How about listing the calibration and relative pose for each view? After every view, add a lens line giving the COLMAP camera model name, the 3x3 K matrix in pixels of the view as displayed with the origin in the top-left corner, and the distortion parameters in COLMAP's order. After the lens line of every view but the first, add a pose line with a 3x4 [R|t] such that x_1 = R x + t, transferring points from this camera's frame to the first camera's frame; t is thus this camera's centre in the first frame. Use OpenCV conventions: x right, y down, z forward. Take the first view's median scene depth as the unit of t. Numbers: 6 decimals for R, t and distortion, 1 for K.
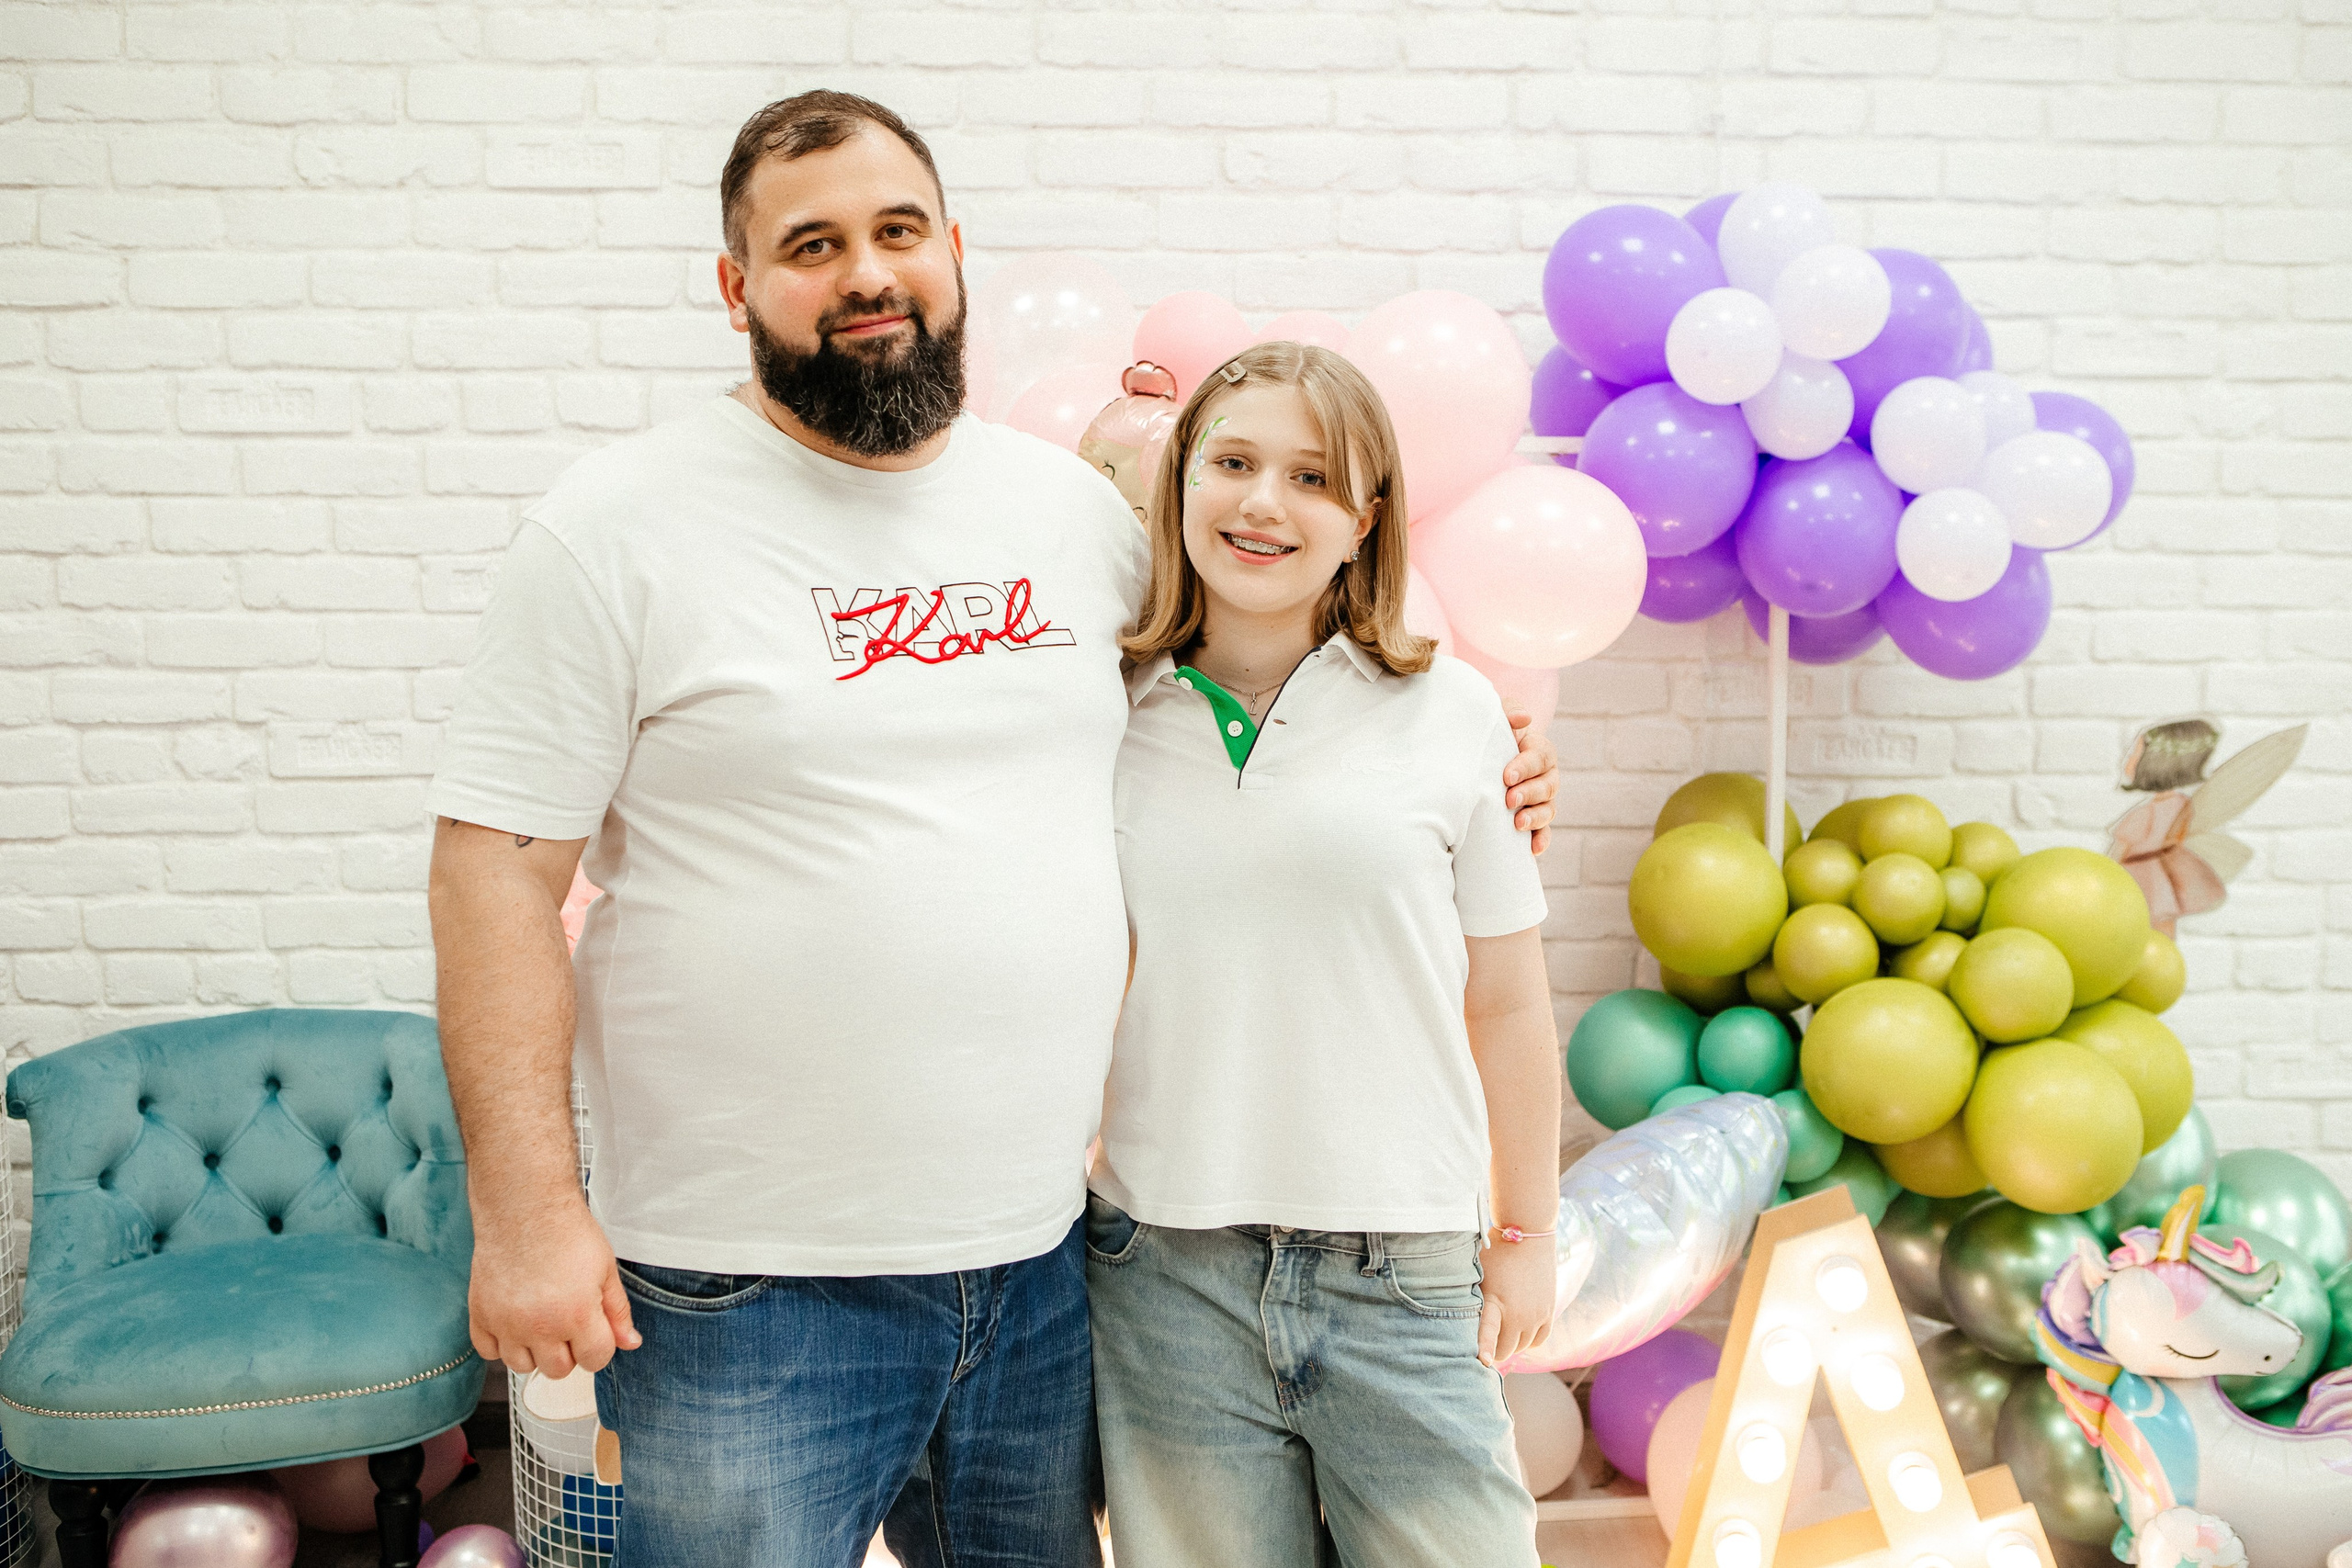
lens RADIAL K [[2434.1, 0, 1143.7], [0, 2434.1, 769.9], [0, 0, 1]] dist [-0.017533, 0.000000]
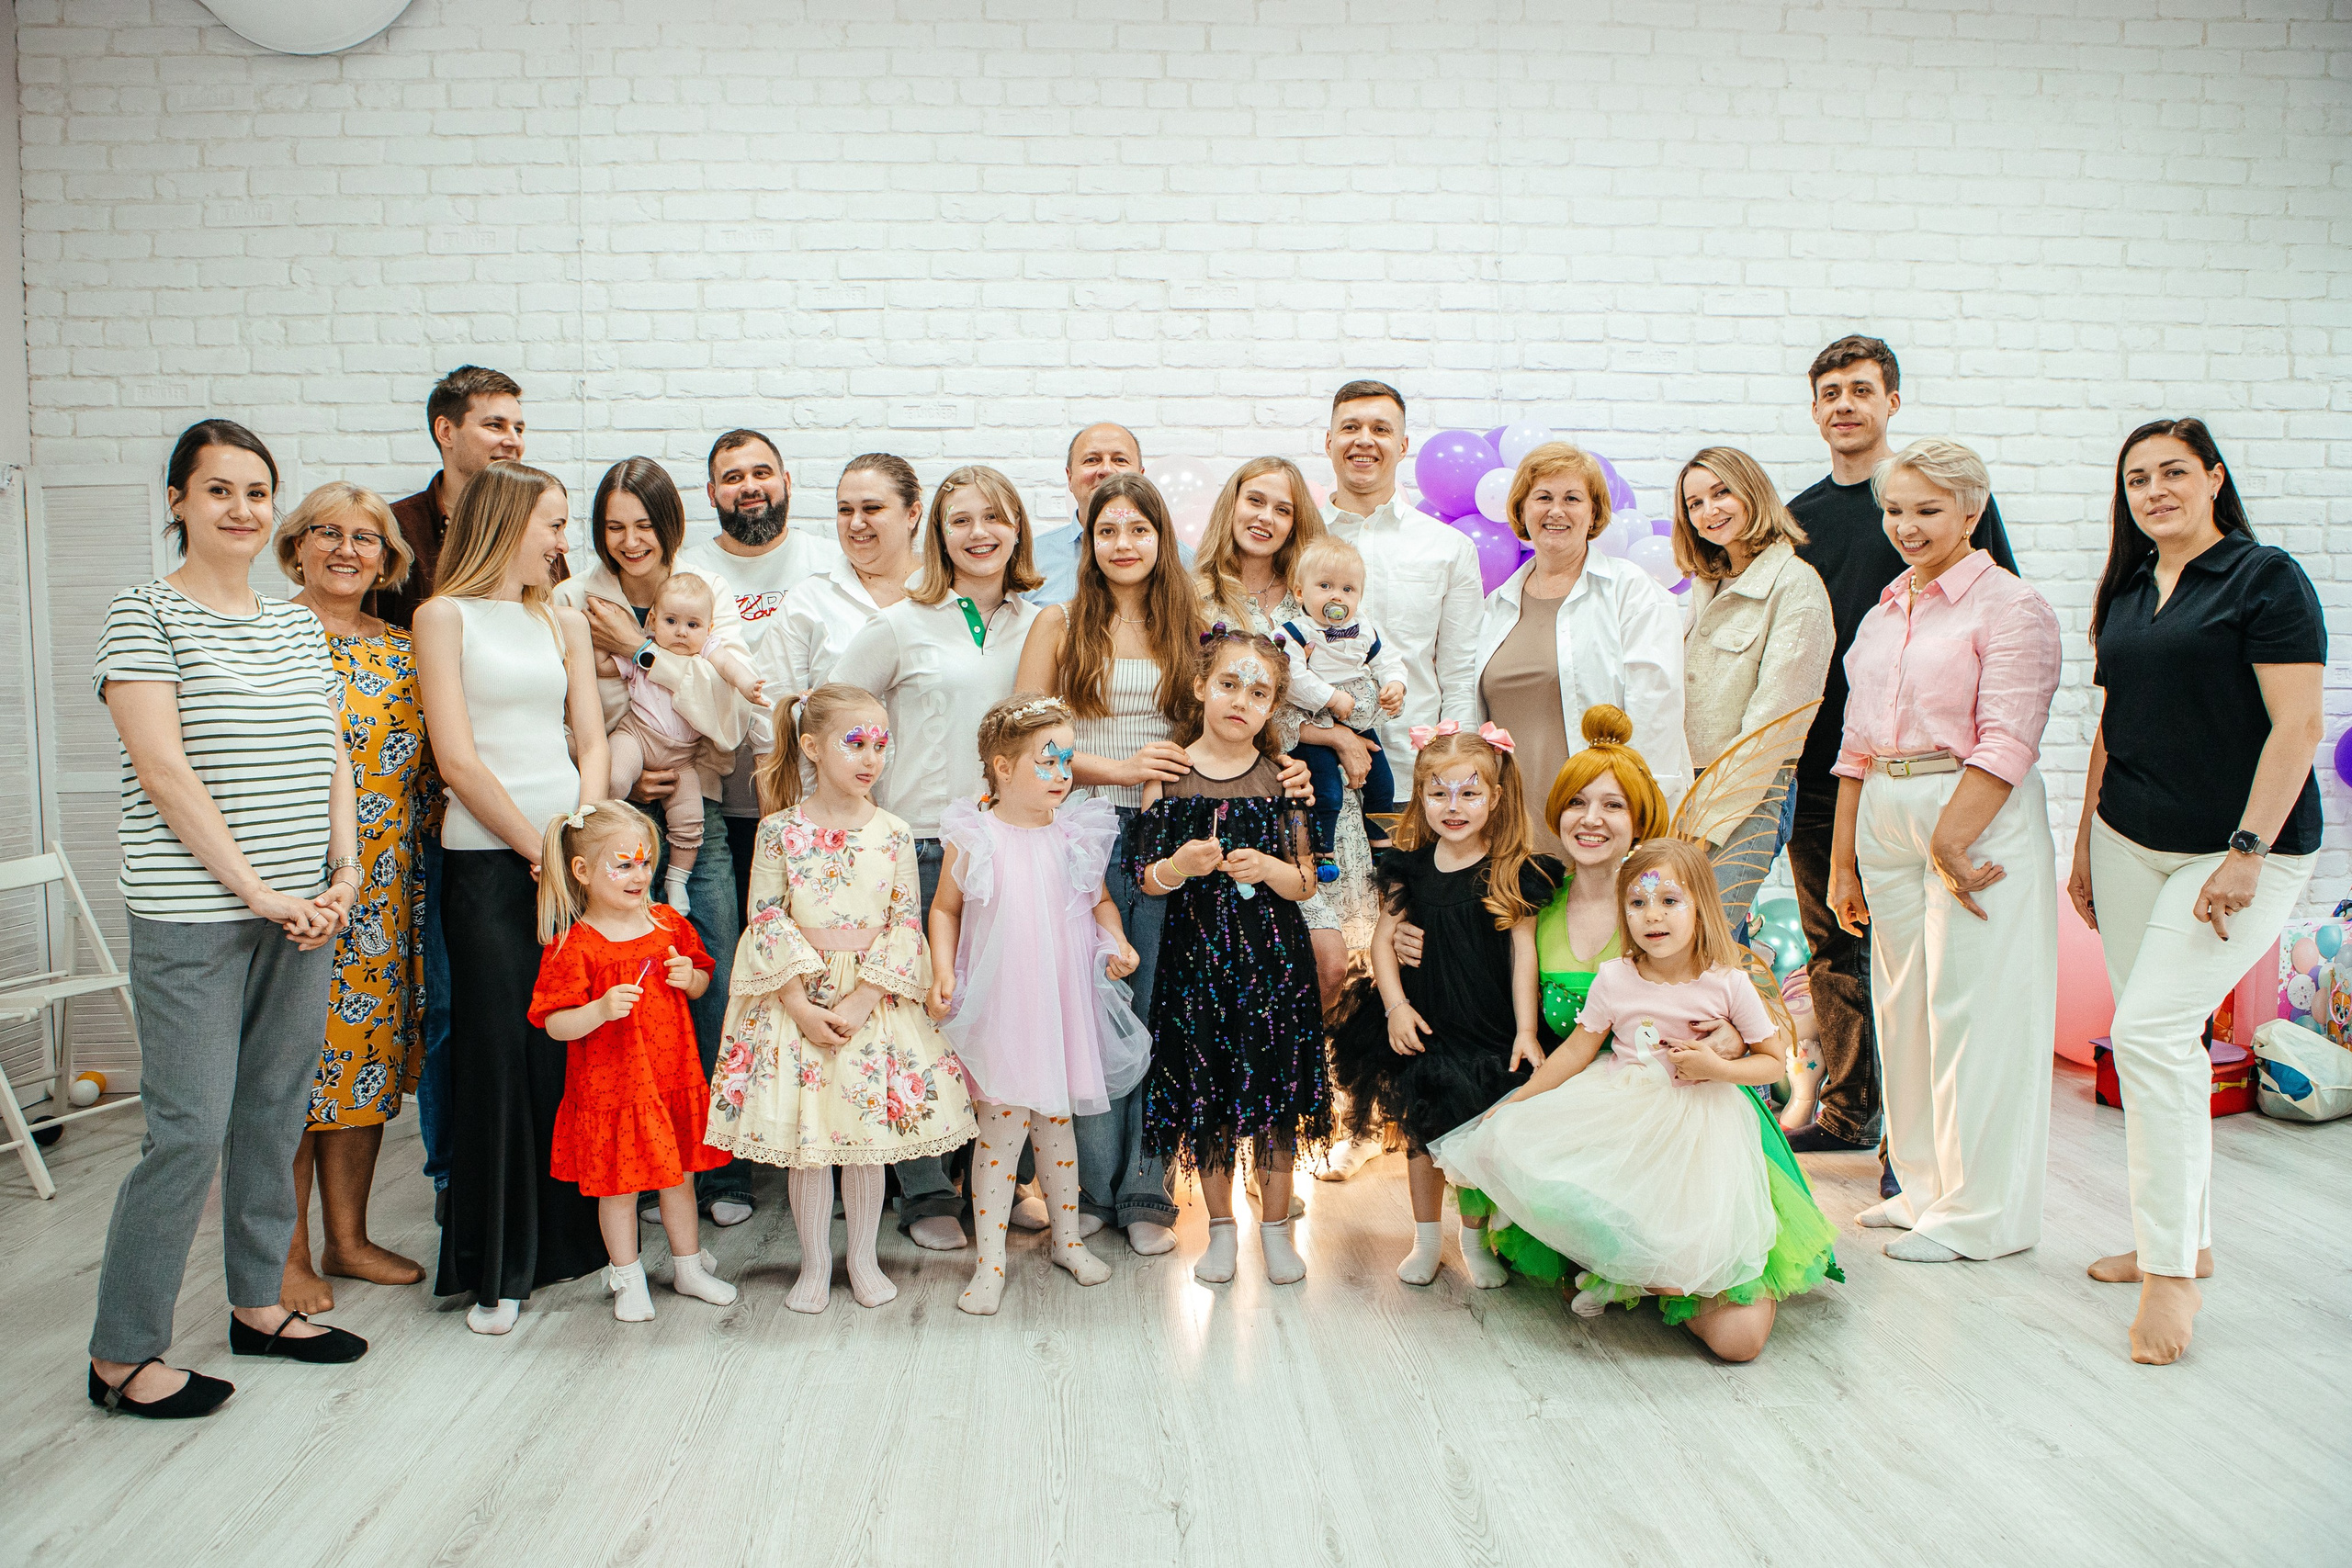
lens RADIAL K [[1868.7, 0, 1147.1], [0, 1868.7, 763.3], [0, 0, 1]] dist [-0.060368, 0.036188]
pose [[0.999763, -0.009555, 0.019556, -0.089451], [0.011138, 0.996532, -0.082459, 0.164671], [-0.018700, 0.082657, 0.996403, -0.509716]]
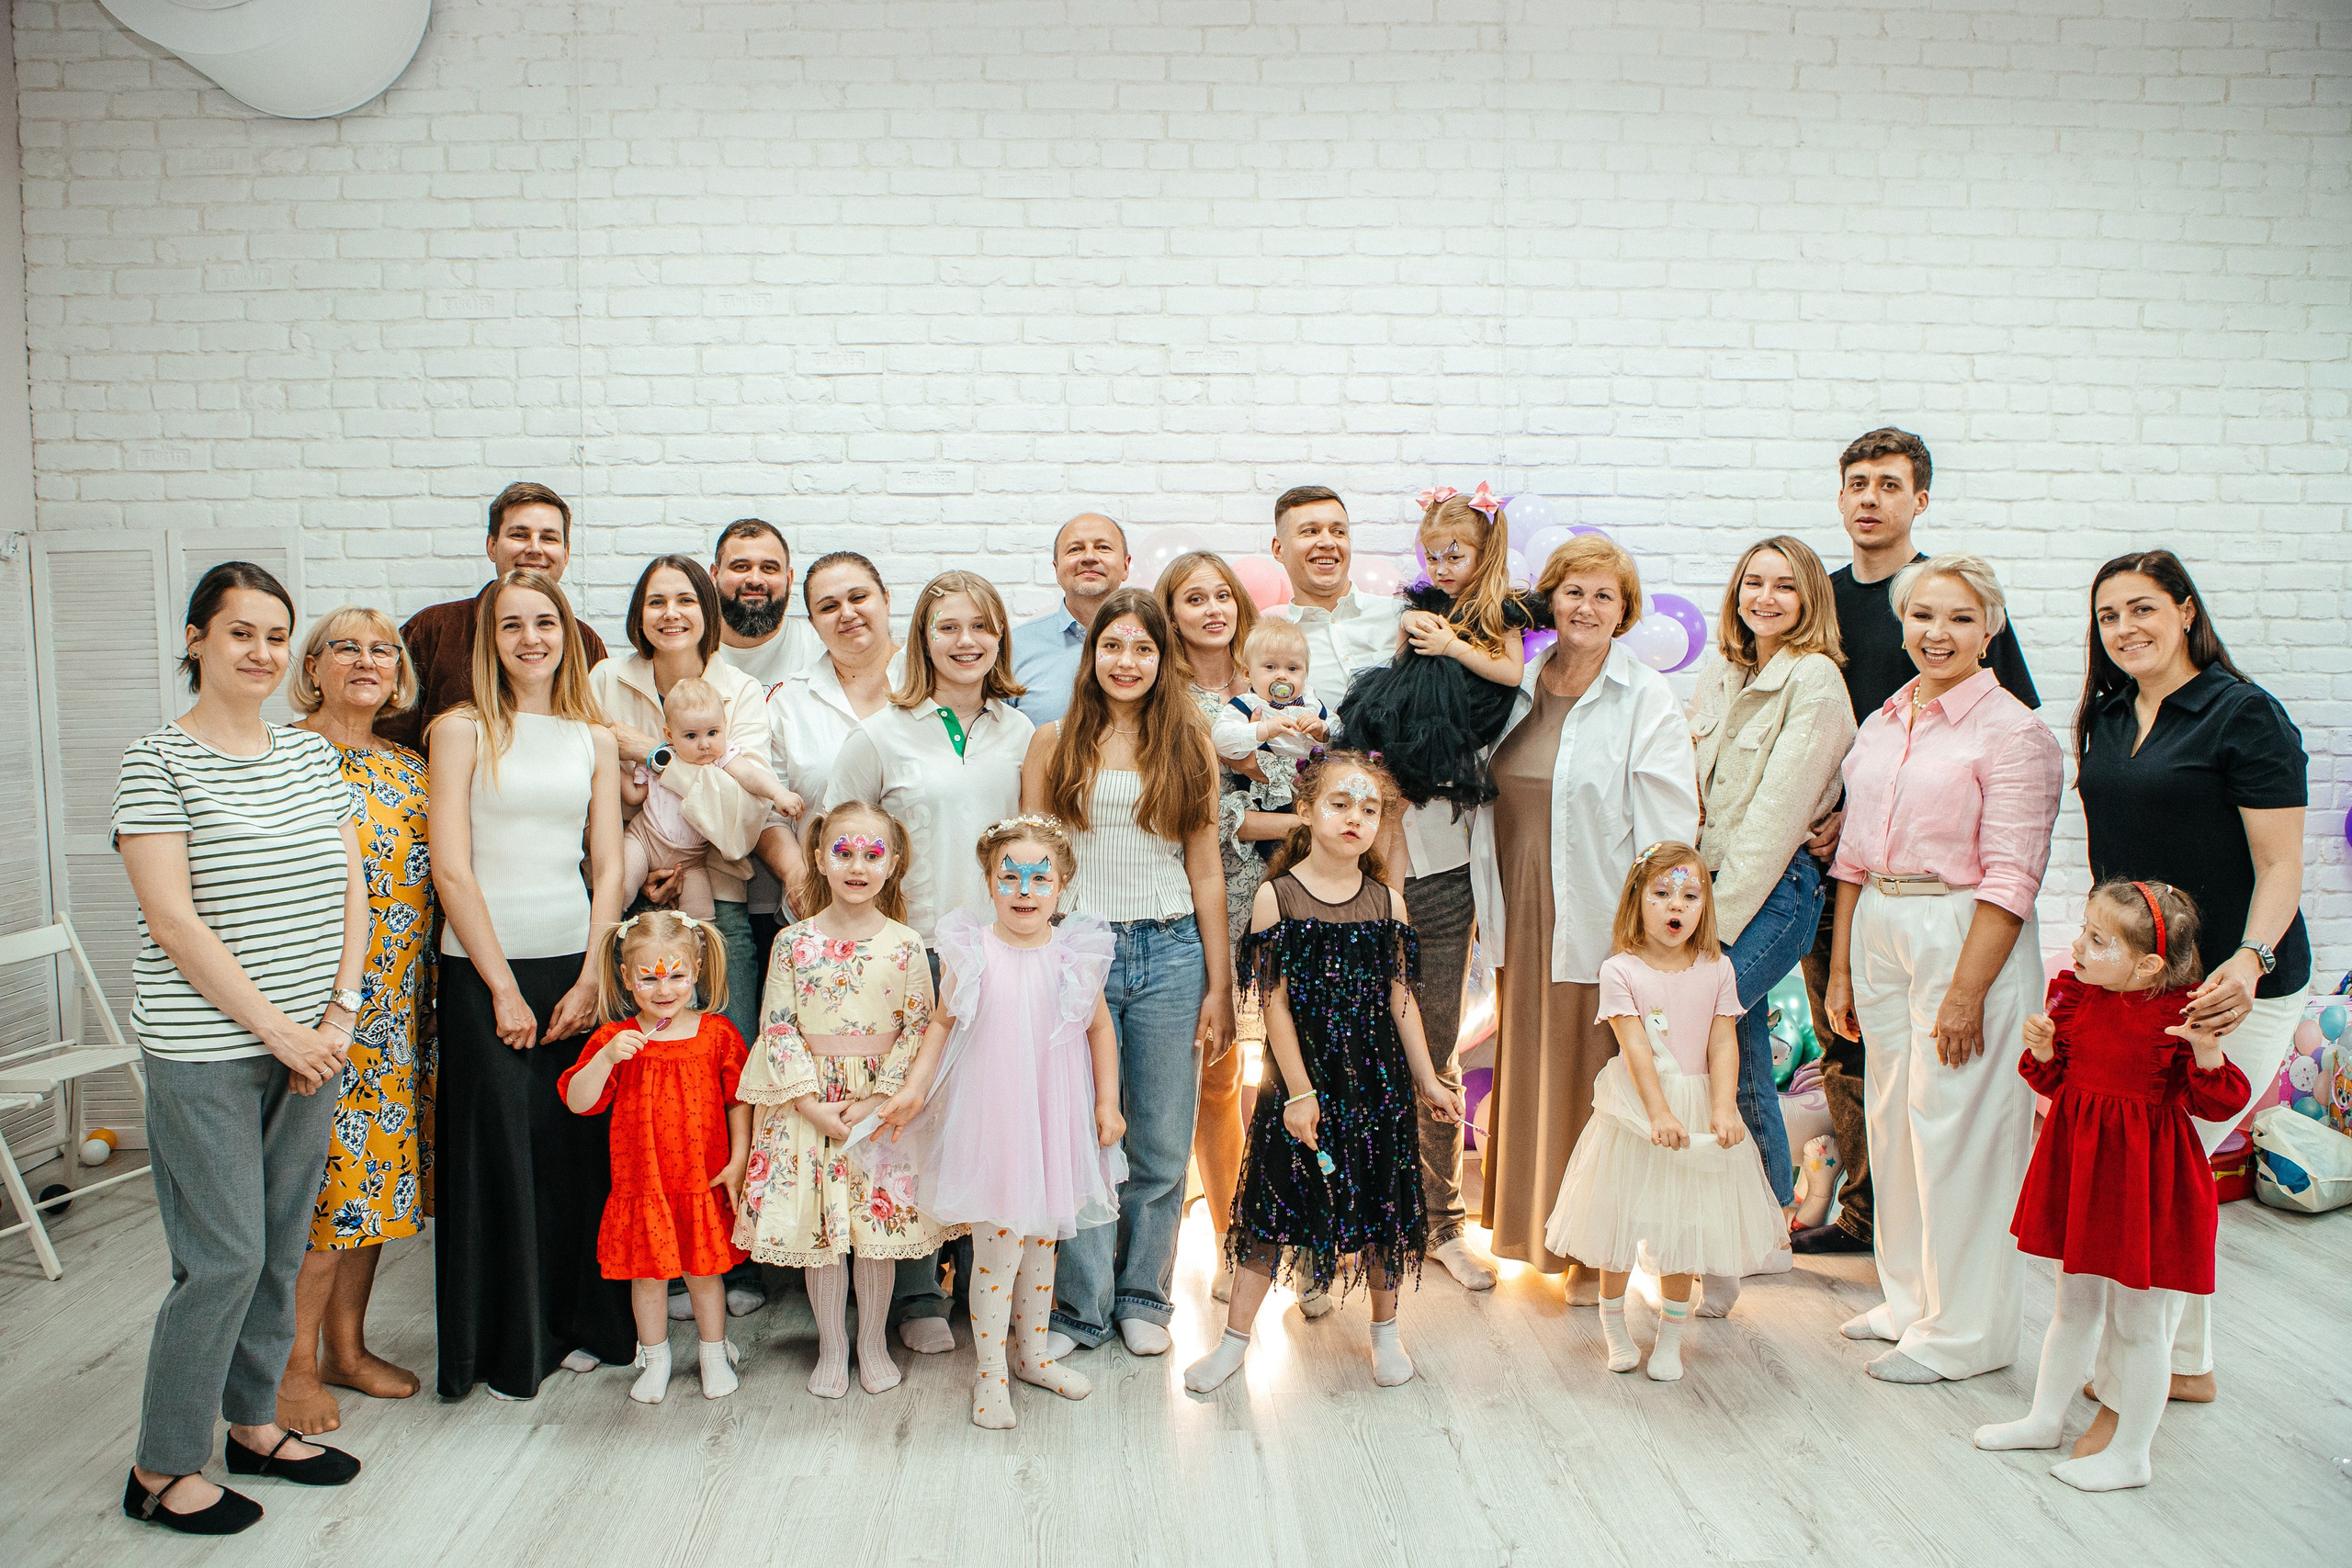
lens RADIAL K [[1868.7, 0, 1143.7], [0, 1868.7, 742.6], [0, 0, 1]] dist [-0.060368, 0.036188]
pose [[0.999984, -0.004908, 0.002821, -0.064487], [0.005061, 0.998363, -0.056970, 0.052839], [-0.002537, 0.056984, 0.998372, -0.517504]]
